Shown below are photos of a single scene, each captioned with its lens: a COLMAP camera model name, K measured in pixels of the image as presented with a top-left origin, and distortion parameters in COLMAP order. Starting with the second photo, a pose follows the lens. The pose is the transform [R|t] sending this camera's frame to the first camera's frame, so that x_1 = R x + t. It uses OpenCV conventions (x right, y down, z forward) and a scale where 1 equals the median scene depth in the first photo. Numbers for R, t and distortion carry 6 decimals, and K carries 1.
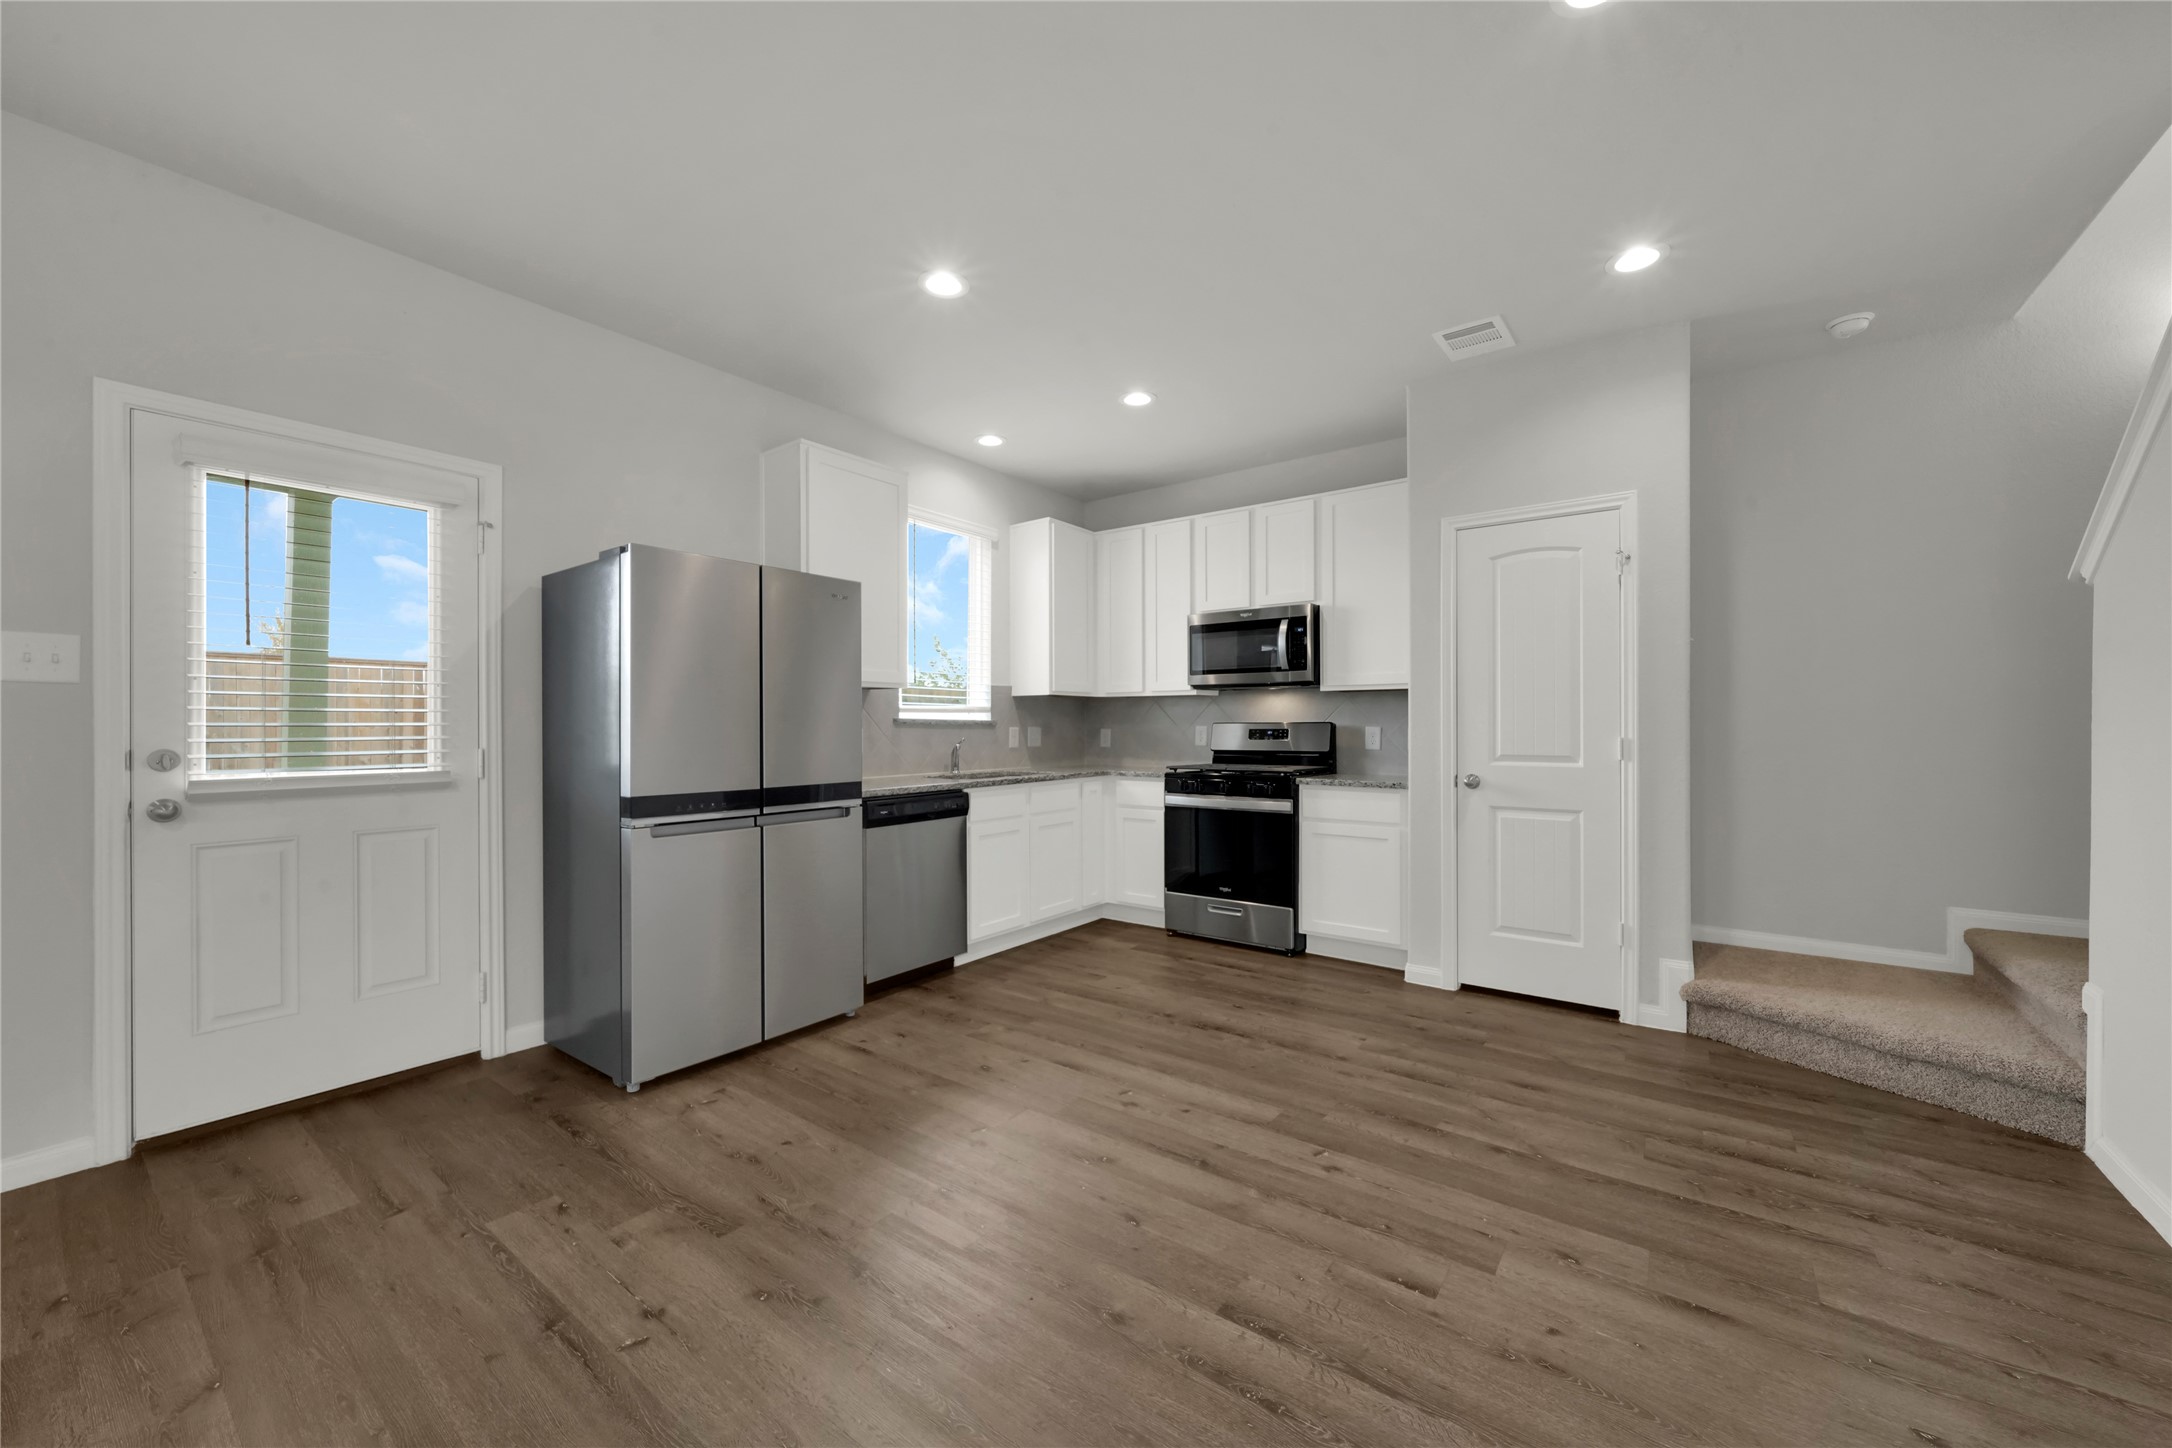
lens RADIAL K [[820.0, 0, 1075.2], [0, 820.0, 722.8], [0, 0, 1]] dist [-0.001469, -0.000090]
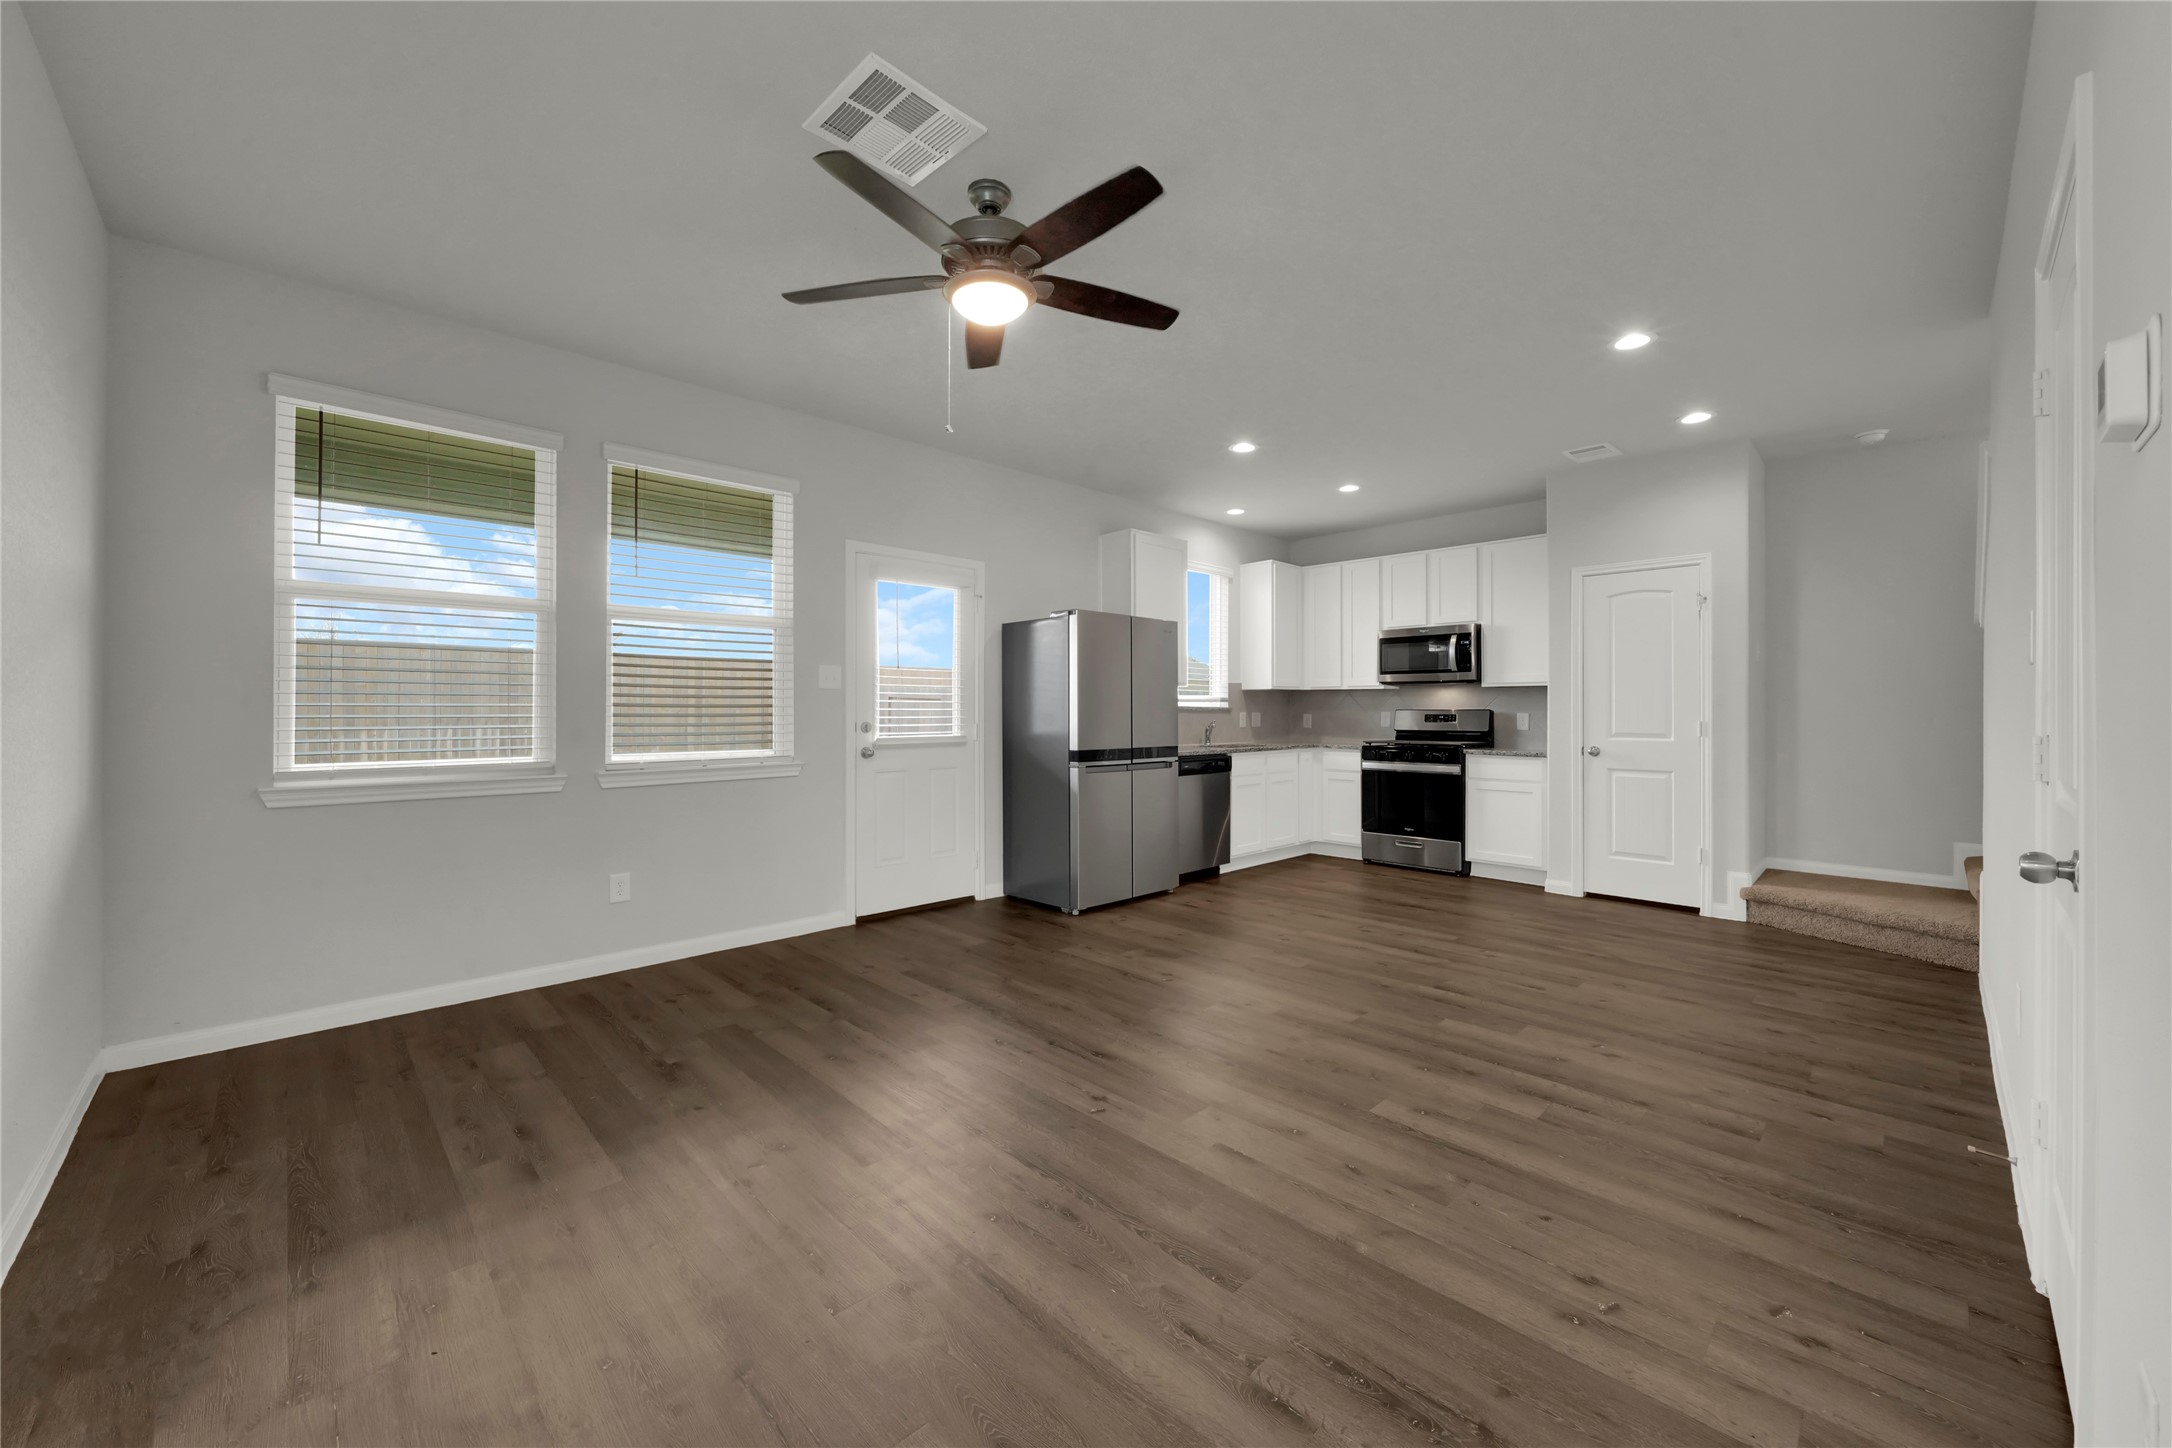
lens RADIAL K [[820.0, 0, 1081.7], [0, 820.0, 705.0], [0, 0, 1]] dist [-0.001469, -0.000090]
pose [[0.987594, 0.002231, -0.157012, -0.199554], [-0.002761, 0.999991, -0.003160, -0.002994], [0.157004, 0.003554, 0.987592, -0.628611]]
